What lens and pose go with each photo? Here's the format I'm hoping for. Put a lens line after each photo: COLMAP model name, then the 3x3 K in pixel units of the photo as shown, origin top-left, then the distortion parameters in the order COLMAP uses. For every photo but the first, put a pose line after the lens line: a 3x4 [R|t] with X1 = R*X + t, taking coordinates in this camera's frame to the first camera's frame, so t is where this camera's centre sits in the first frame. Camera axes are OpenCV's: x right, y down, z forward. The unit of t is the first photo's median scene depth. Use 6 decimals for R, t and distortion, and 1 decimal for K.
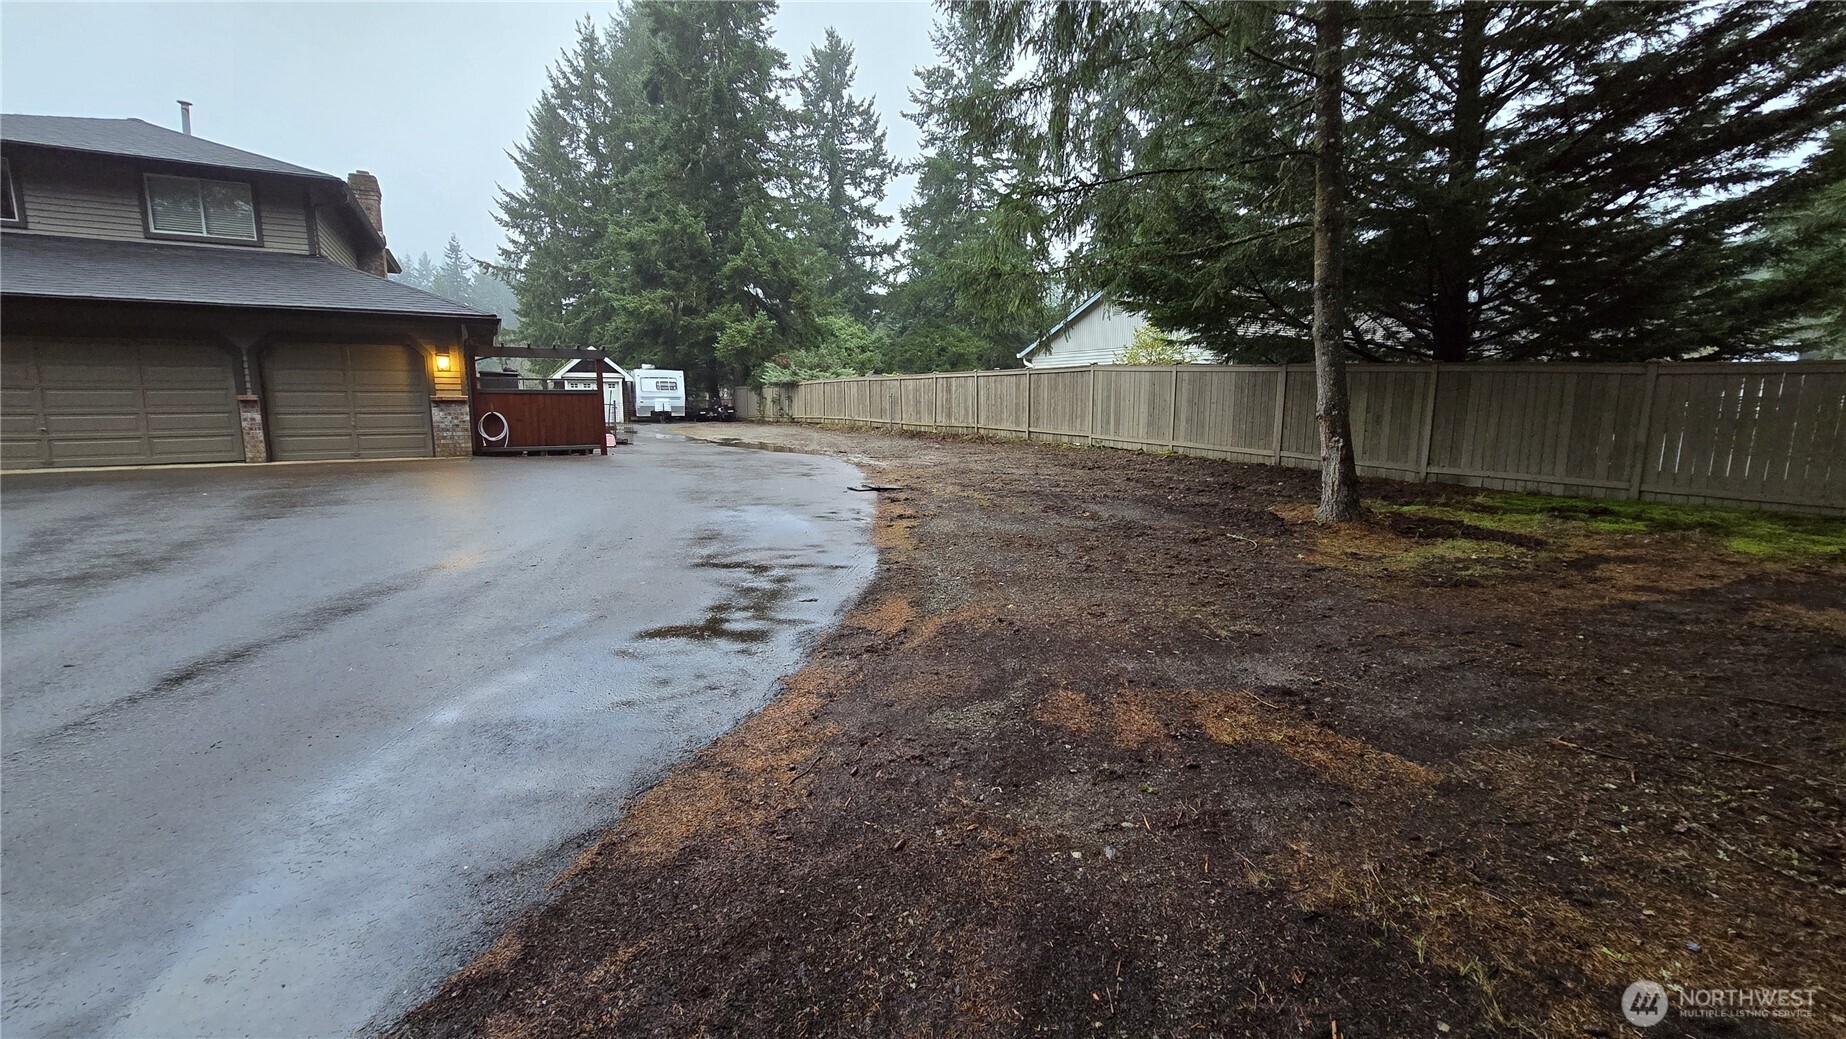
lens RADIAL K [[751.9, 0, 919.8], [0, 751.9, 514.5], [0, 0, 1]] dist [-0.004189, 0.000485]
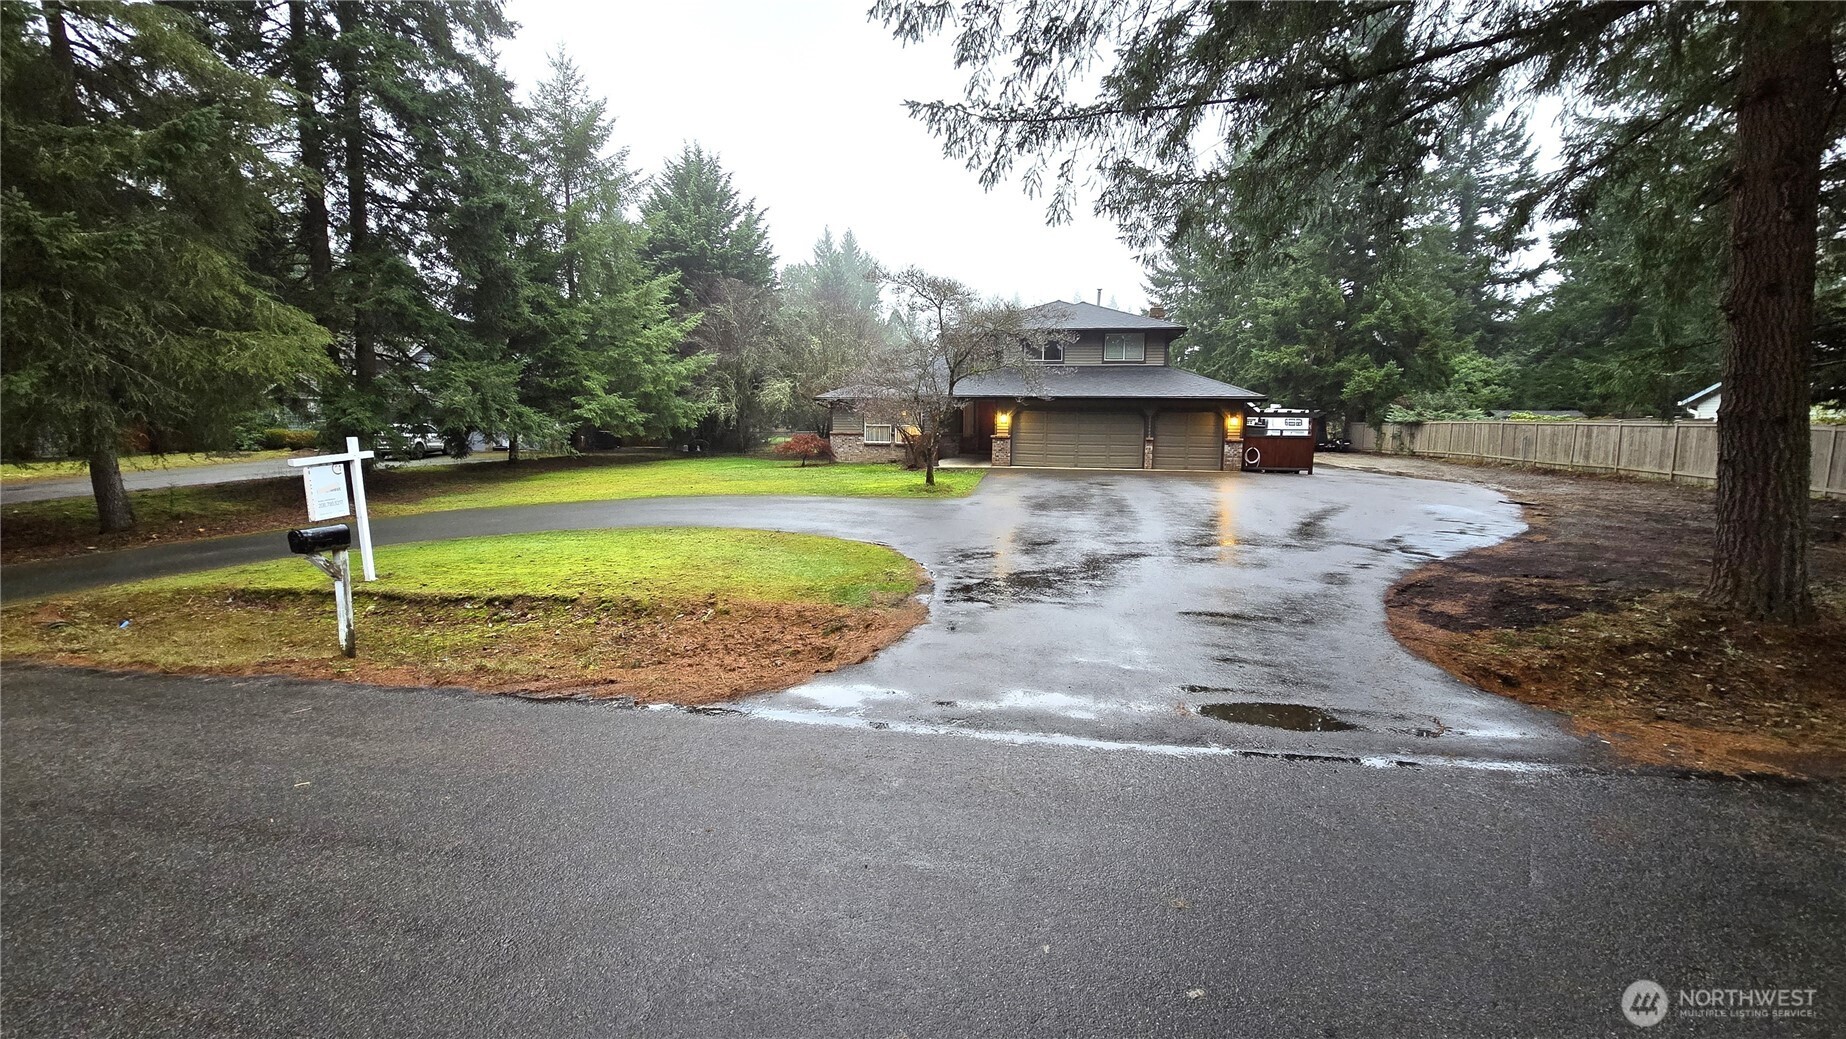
lens RADIAL K [[751.9, 0, 931.7], [0, 751.9, 506.7], [0, 0, 1]] dist [-0.004189, 0.000485]
pose [[0.771090, 0.080327, -0.631639, -0.003183], [-0.105770, 0.994387, -0.002662, 0.035342], [0.627880, 0.068861, 0.775258, -0.338256]]
